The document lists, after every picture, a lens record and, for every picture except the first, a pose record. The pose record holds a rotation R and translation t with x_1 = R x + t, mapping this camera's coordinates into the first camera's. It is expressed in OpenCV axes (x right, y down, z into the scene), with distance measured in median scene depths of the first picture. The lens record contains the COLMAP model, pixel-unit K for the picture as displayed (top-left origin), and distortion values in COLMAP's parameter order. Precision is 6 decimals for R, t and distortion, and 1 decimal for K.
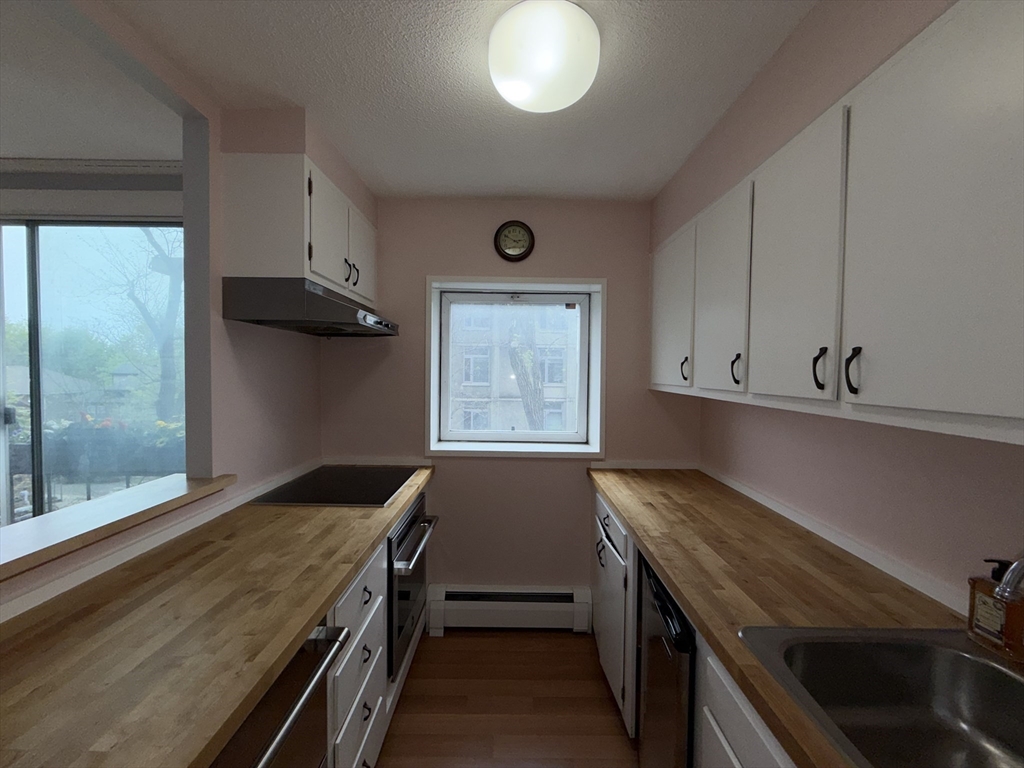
lens RADIAL K [[406.1, 0, 516.1], [0, 406.1, 383.7], [0, 0, 1]] dist [-0.000139, -0.000170]
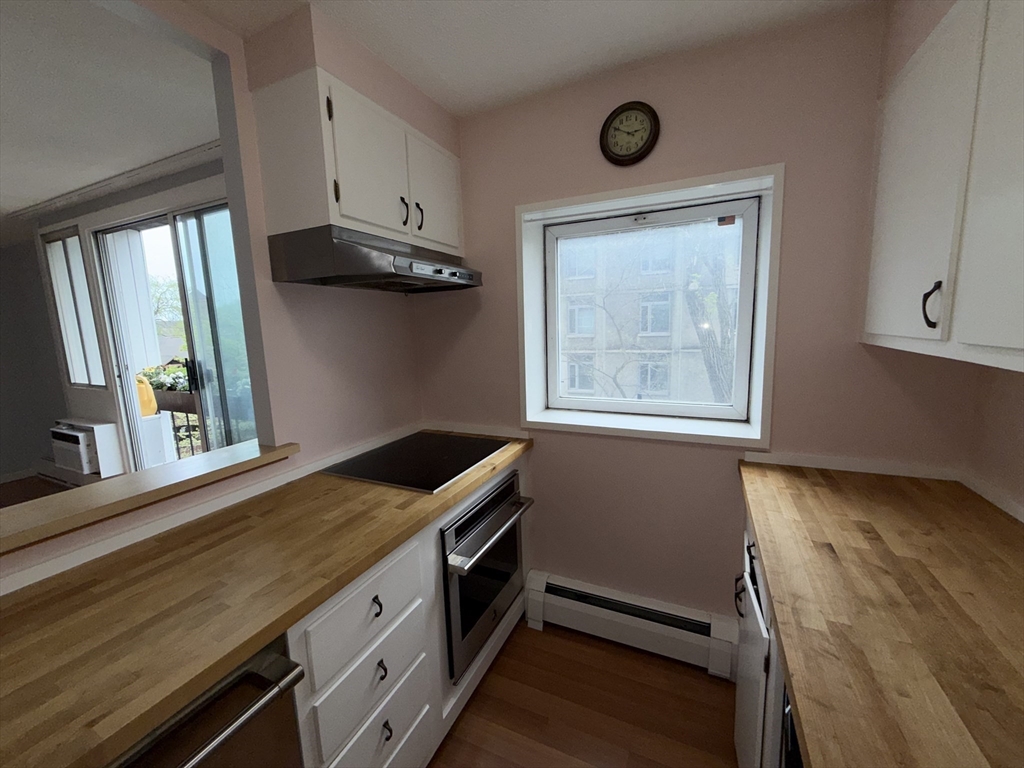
lens RADIAL K [[406.1, 0, 516.1], [0, 406.1, 383.7], [0, 0, 1]] dist [-0.000139, -0.000170]
pose [[0.901782, 0.022317, -0.431614, 0.157252], [0.029575, 0.993139, 0.113141, -0.011594], [0.431177, -0.114793, 0.894935, 0.289322]]
